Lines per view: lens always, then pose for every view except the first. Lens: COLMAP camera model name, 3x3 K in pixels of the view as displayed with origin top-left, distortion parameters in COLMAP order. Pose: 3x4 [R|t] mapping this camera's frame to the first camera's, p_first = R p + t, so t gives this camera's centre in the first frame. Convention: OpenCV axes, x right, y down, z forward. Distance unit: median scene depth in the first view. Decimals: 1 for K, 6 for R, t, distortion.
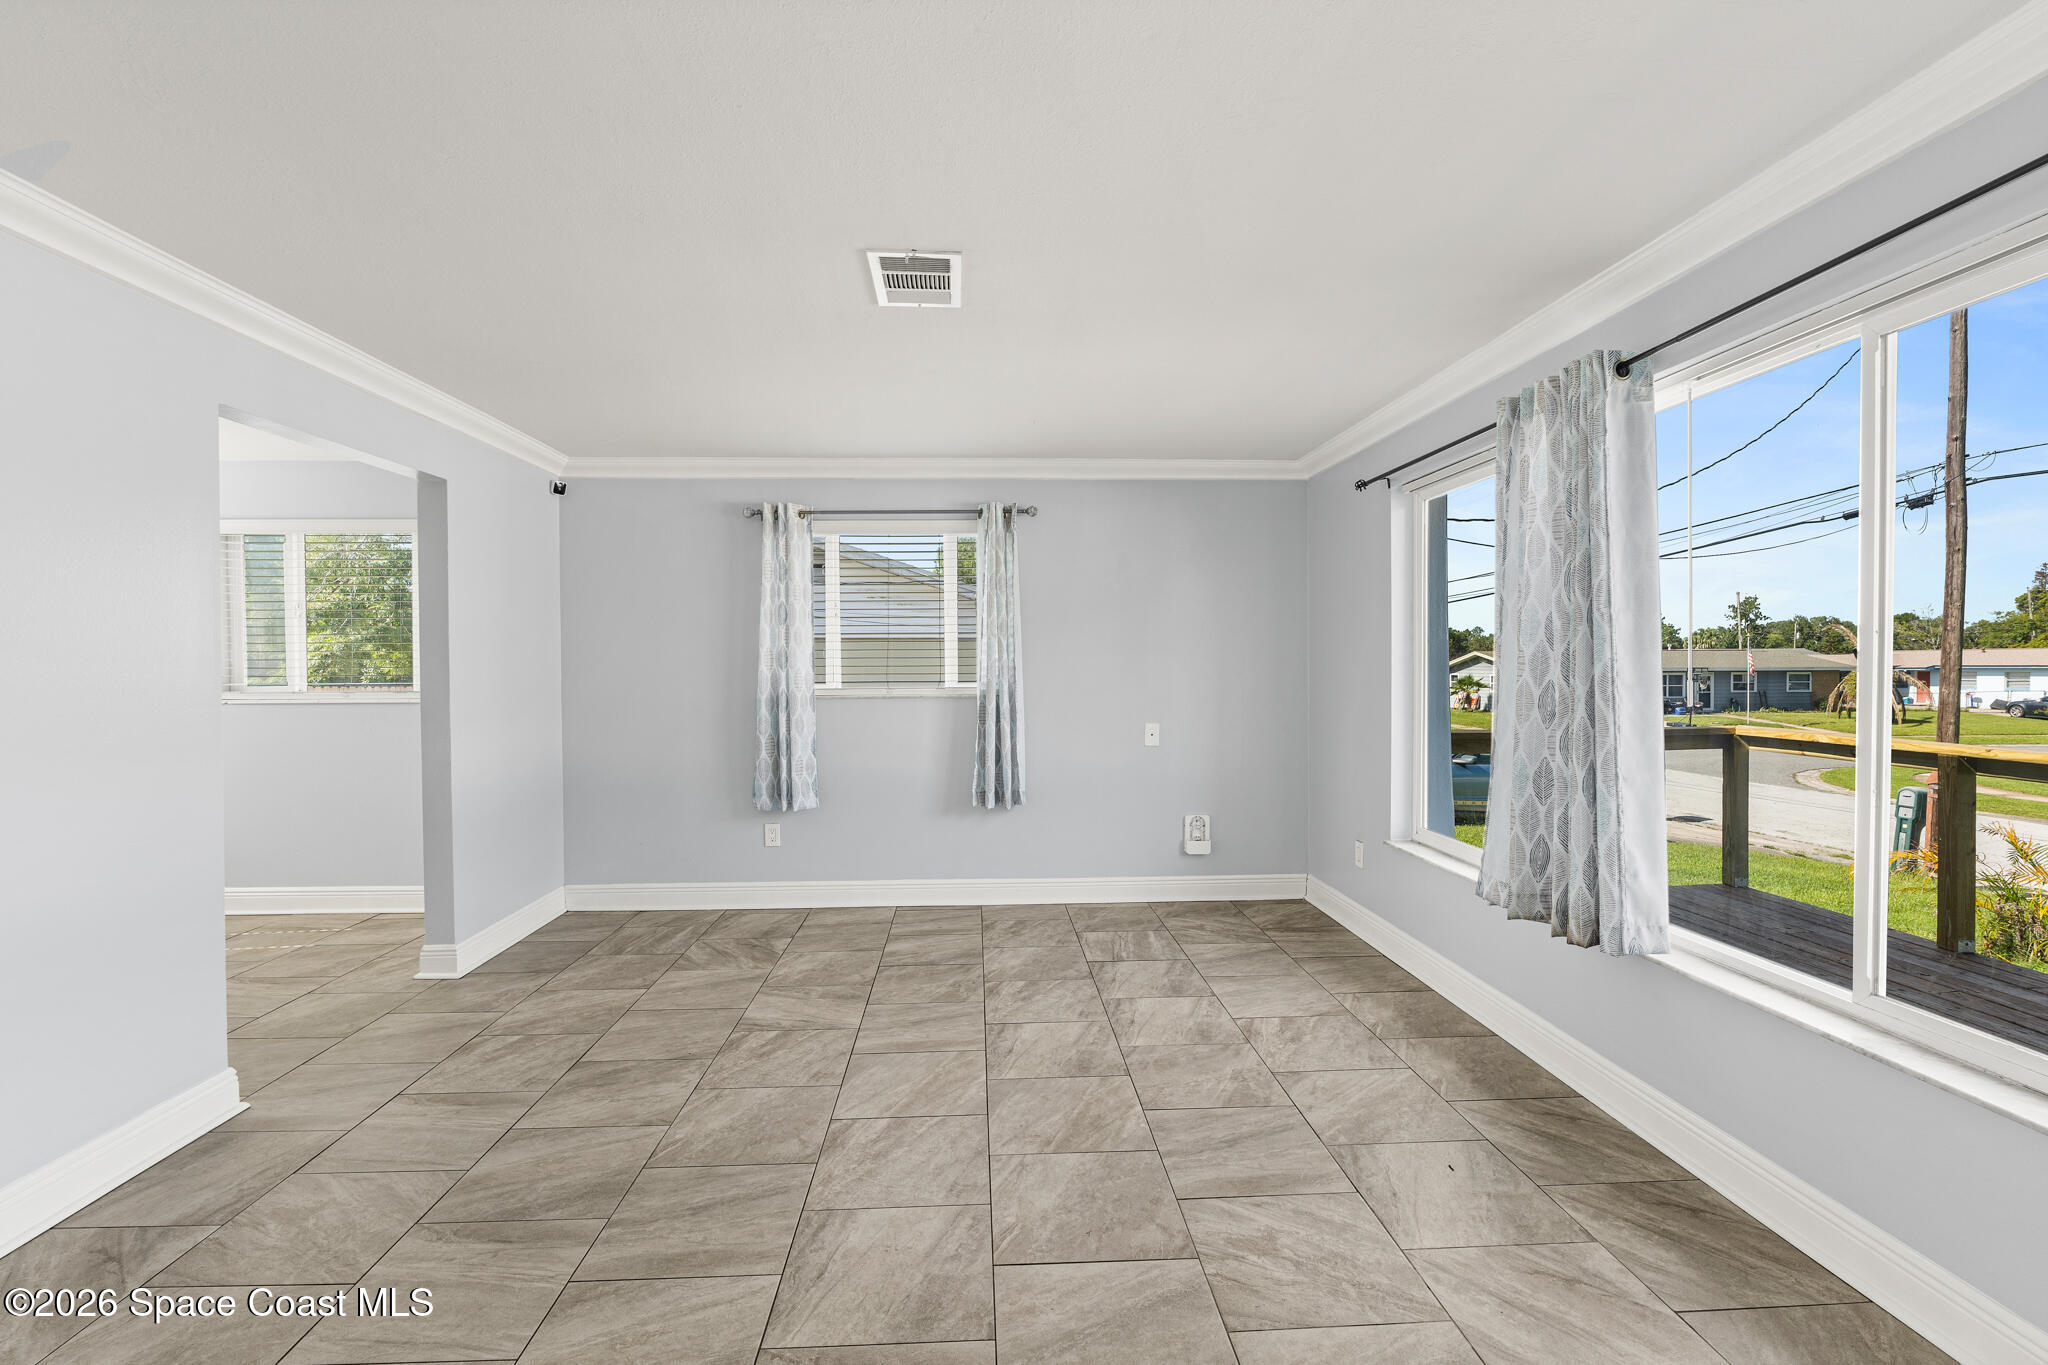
lens RADIAL K [[937.3, 0, 1009.3], [0, 937.3, 678.4], [0, 0, 1]] dist [-0.007050, 0.000166]
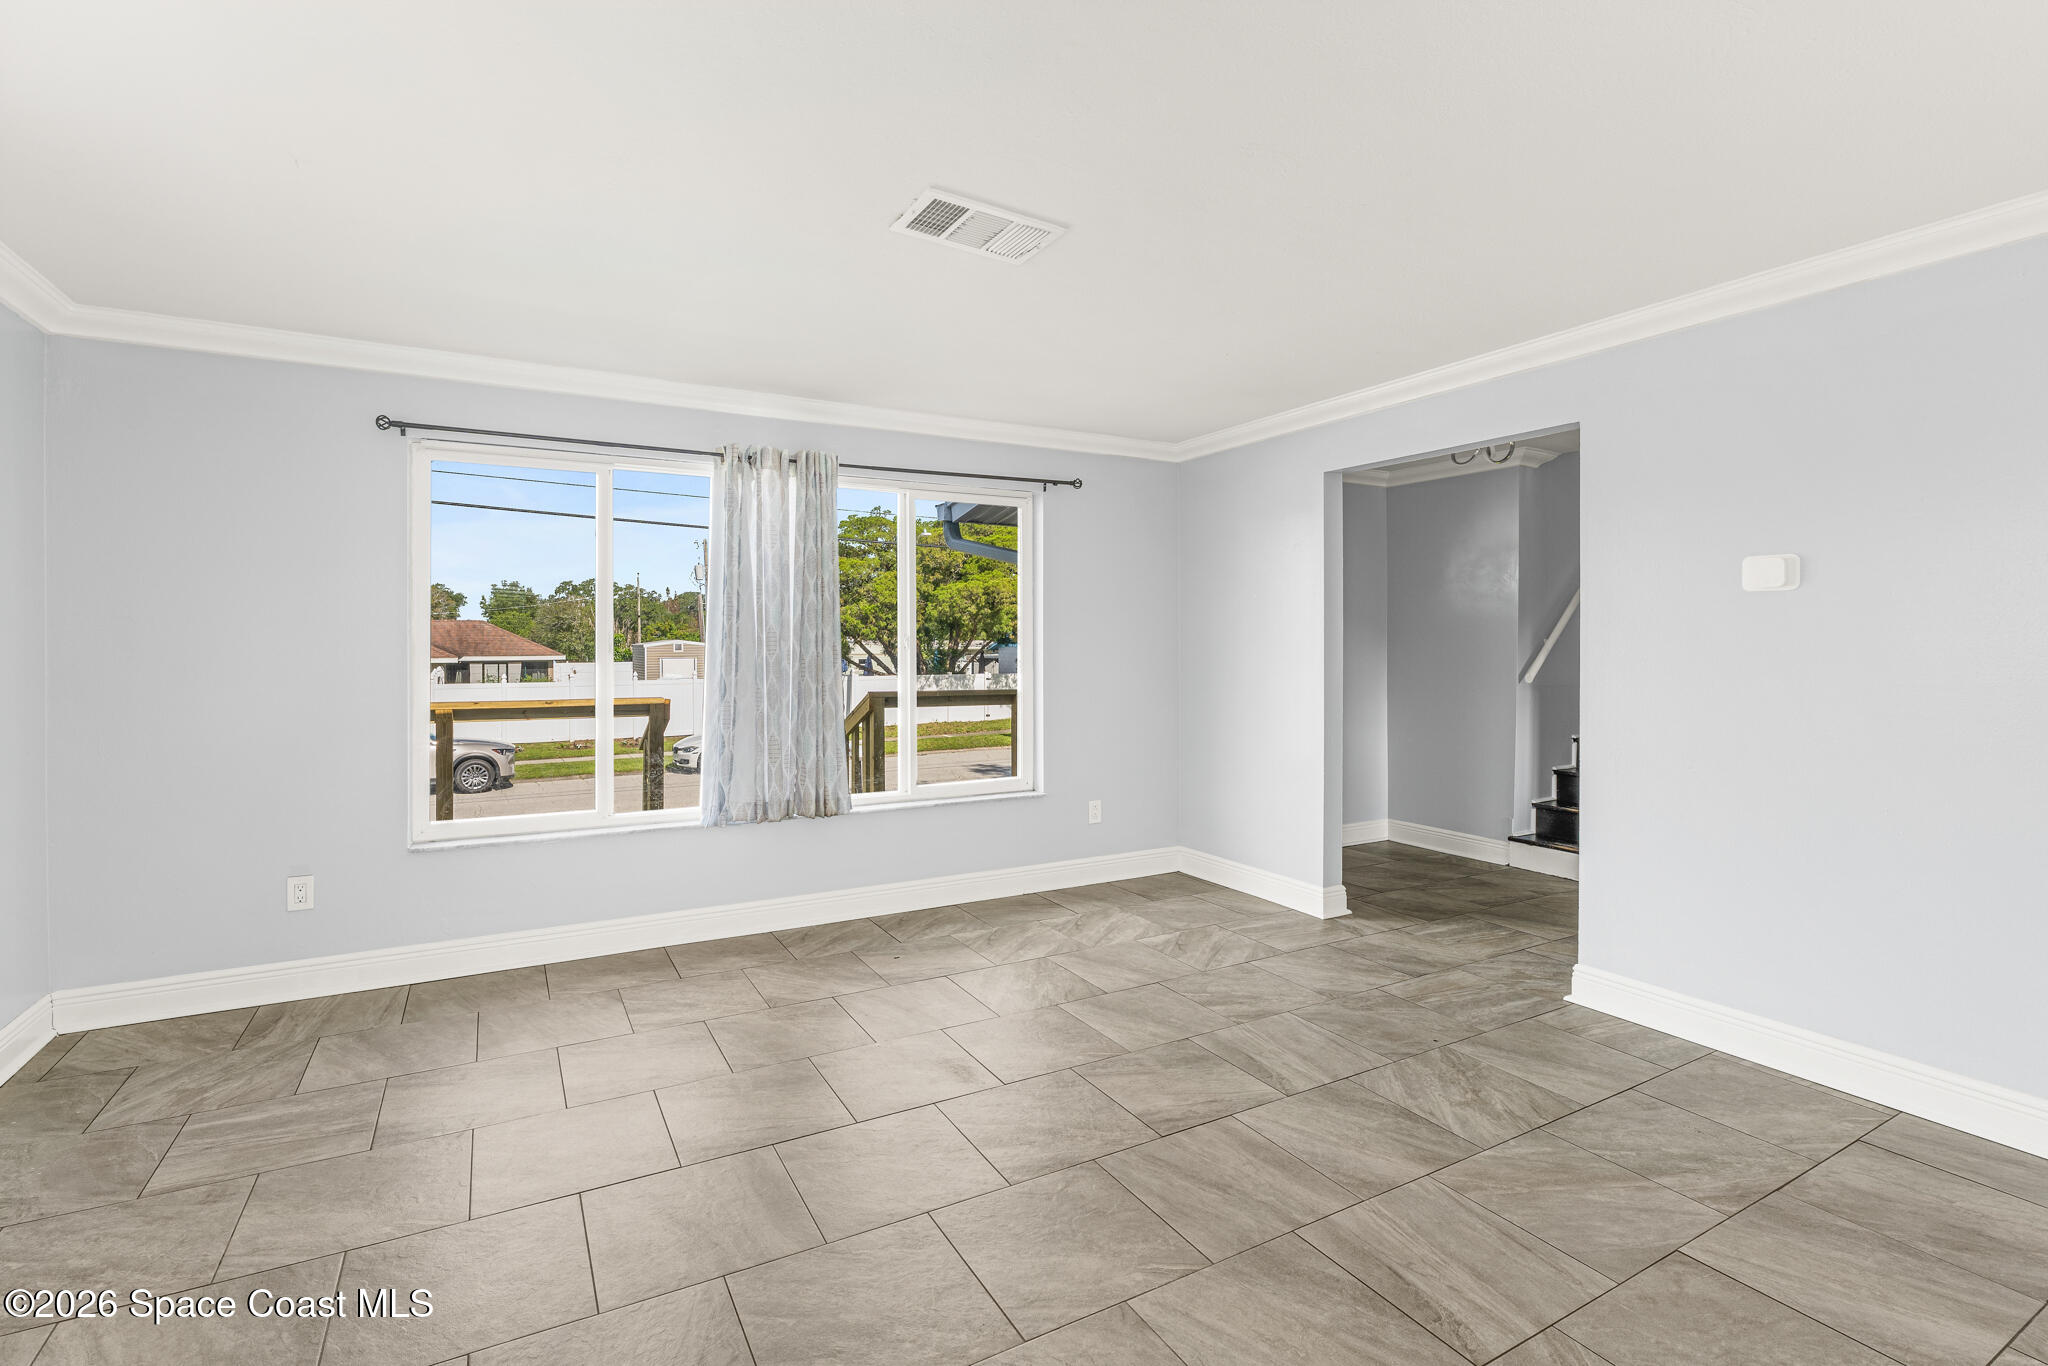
lens RADIAL K [[937.3, 0, 1009.3], [0, 937.3, 678.9], [0, 0, 1]] dist [-0.007050, 0.000166]
pose [[-0.447431, -0.027489, 0.893896, -0.910117], [0.015399, 0.999143, 0.038433, -0.011055], [-0.894186, 0.030961, -0.446624, 1.341918]]
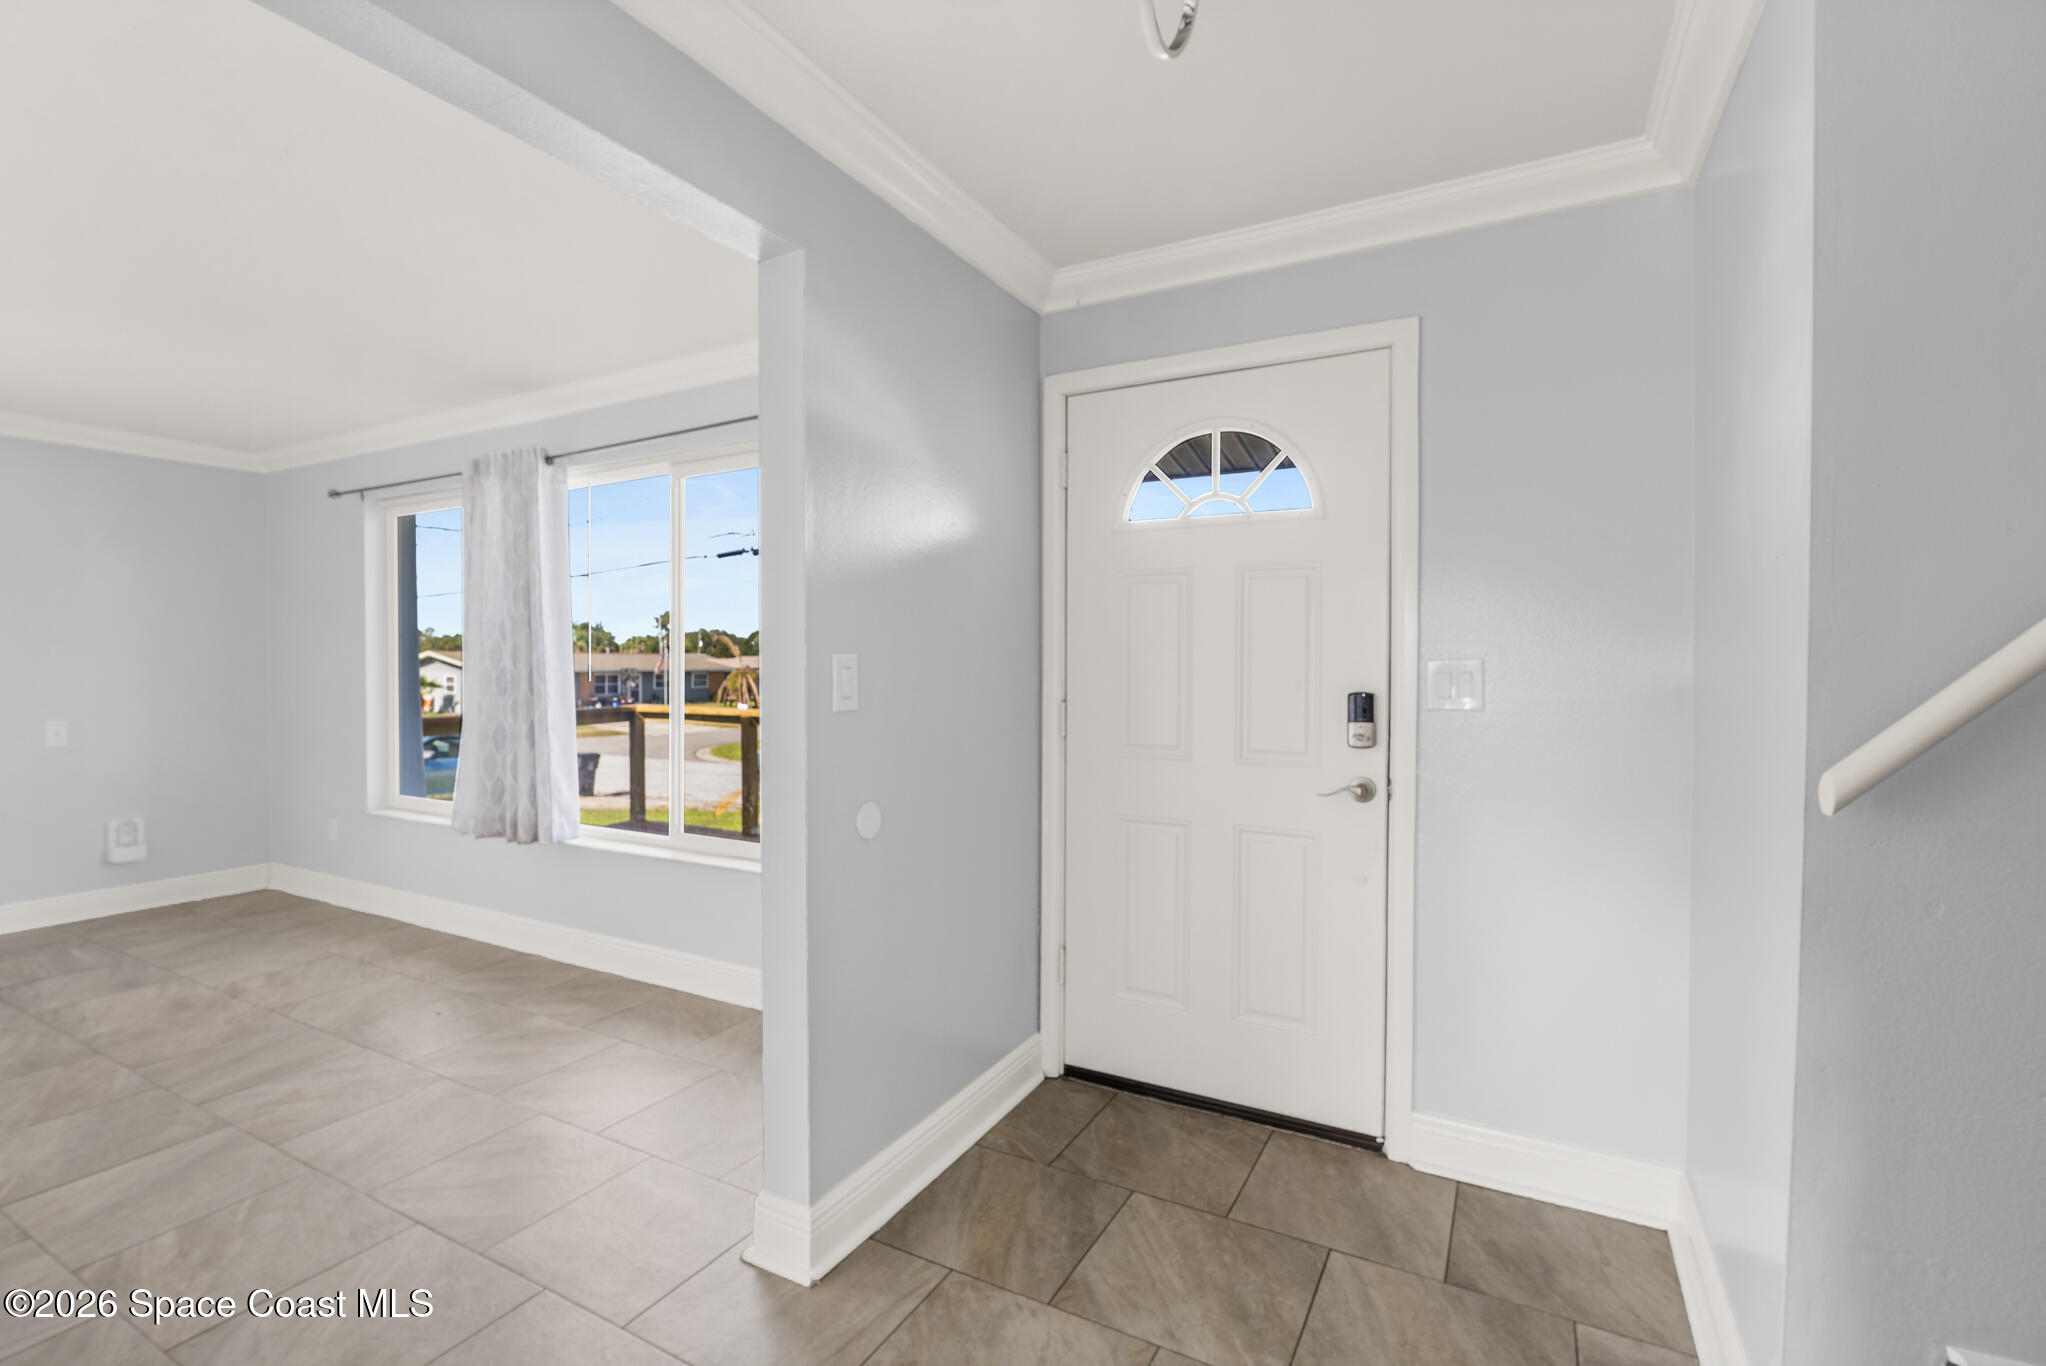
lens RADIAL K [[924.8, 0, 1023.0], [0, 924.8, 683.0], [0, 0, 1]] dist [-0.012623, -0.000289]
pose [[0.509250, -0.009788, 0.860563, -0.224945], [0.006645, 0.999950, 0.007441, 0.023281], [-0.860593, 0.001929, 0.509290, -0.393363]]
